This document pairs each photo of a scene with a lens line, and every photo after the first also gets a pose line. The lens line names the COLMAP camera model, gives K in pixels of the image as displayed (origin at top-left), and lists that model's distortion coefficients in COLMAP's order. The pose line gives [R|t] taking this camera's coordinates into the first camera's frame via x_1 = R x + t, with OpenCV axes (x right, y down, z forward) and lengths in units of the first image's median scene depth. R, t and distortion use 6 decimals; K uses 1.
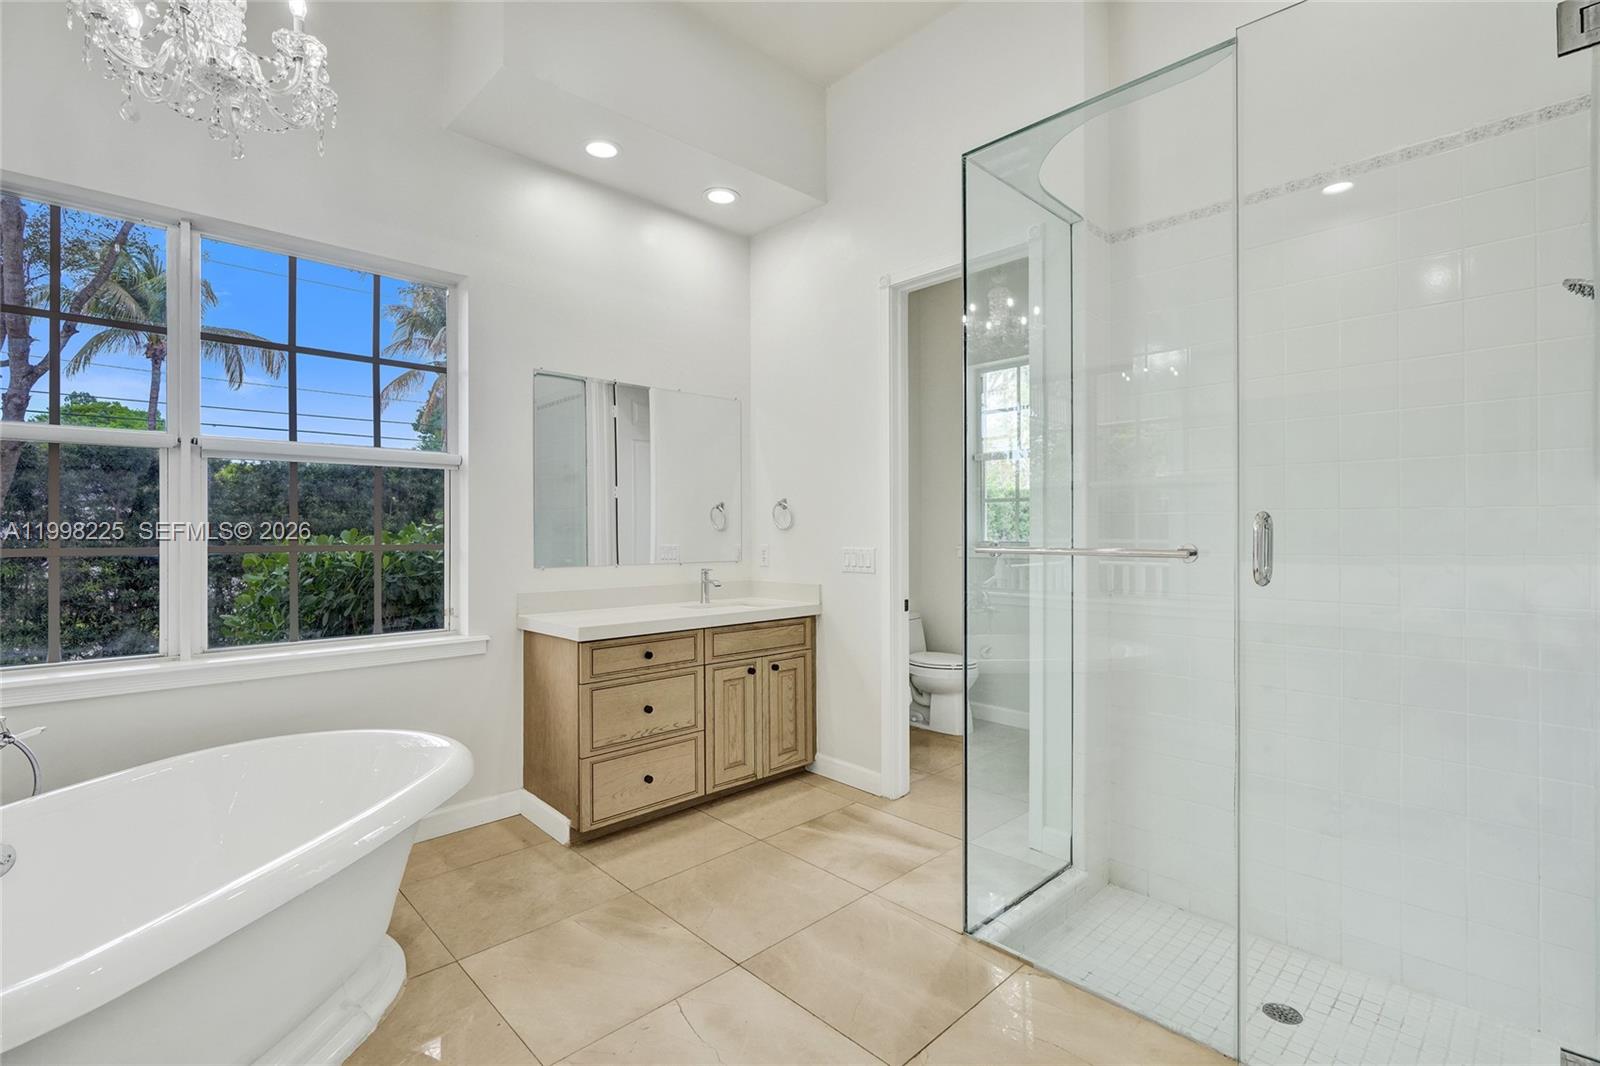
lens RADIAL K [[746.1, 0, 800.0], [0, 746.1, 533.0], [0, 0, 1]] dist [-0.000616, 0.000034]
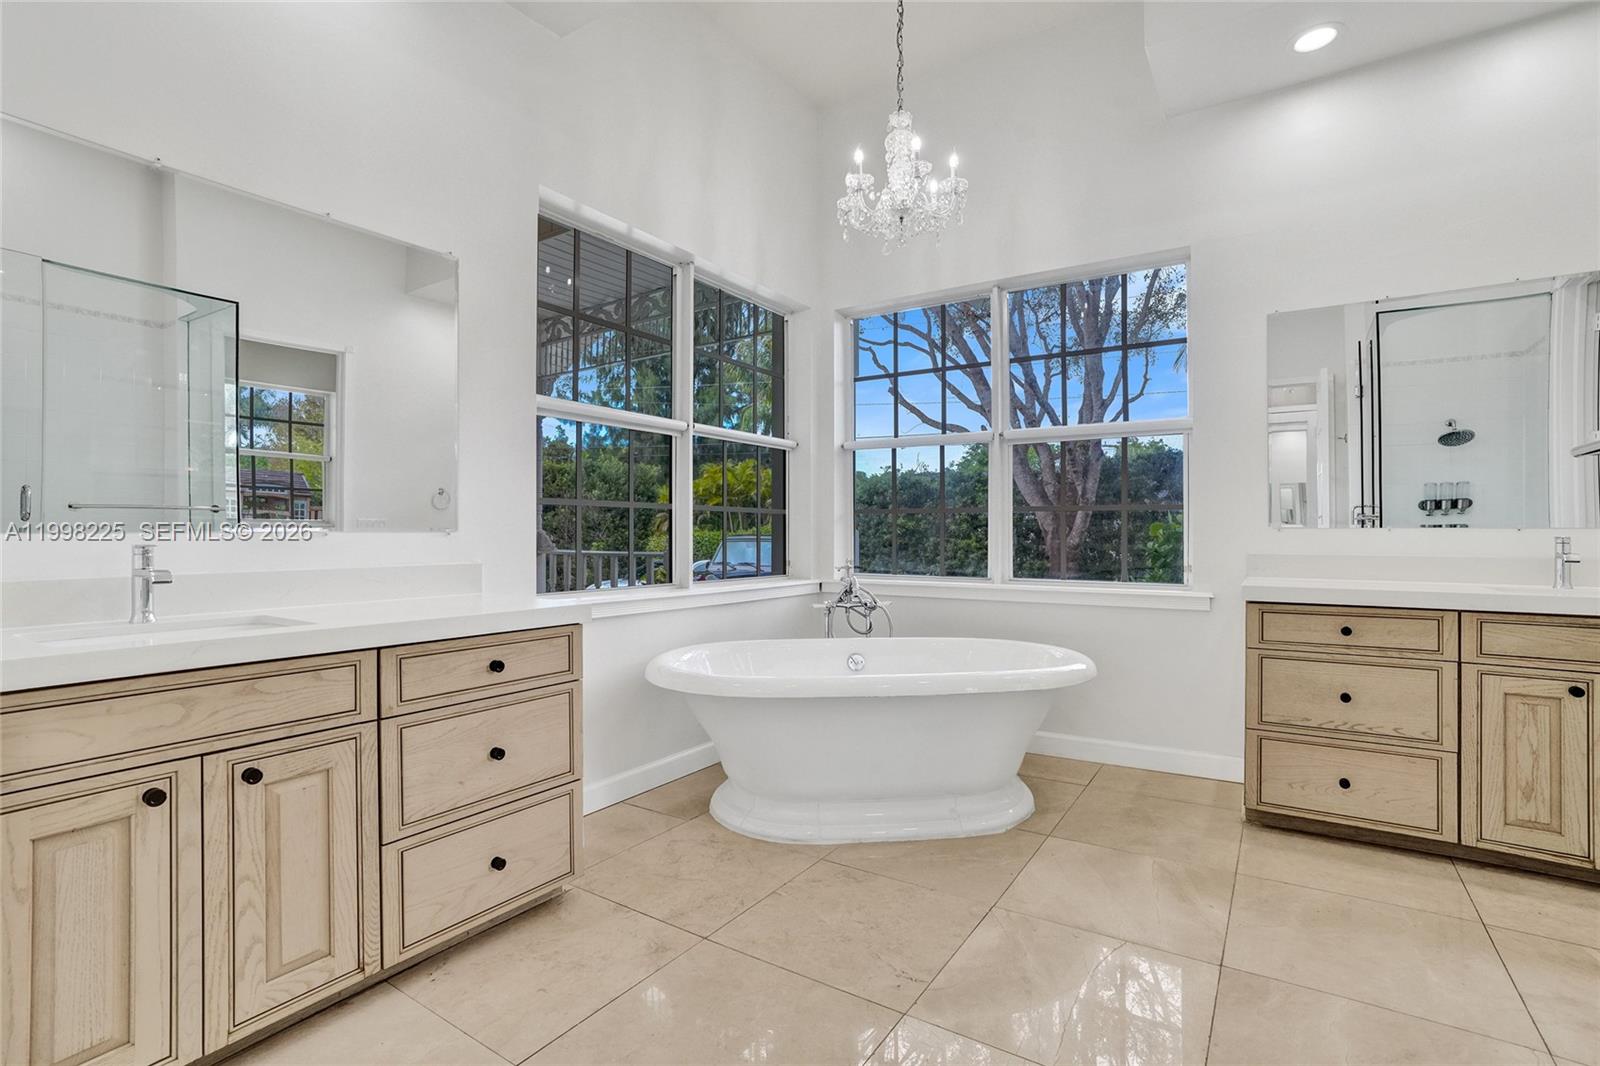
lens RADIAL K [[746.1, 0, 800.0], [0, 746.1, 533.0], [0, 0, 1]] dist [-0.000616, 0.000034]
pose [[0.237837, 0.003498, -0.971299, 0.448021], [-0.009110, 0.999958, 0.001371, 0.062504], [0.971262, 0.008523, 0.237859, 0.231729]]
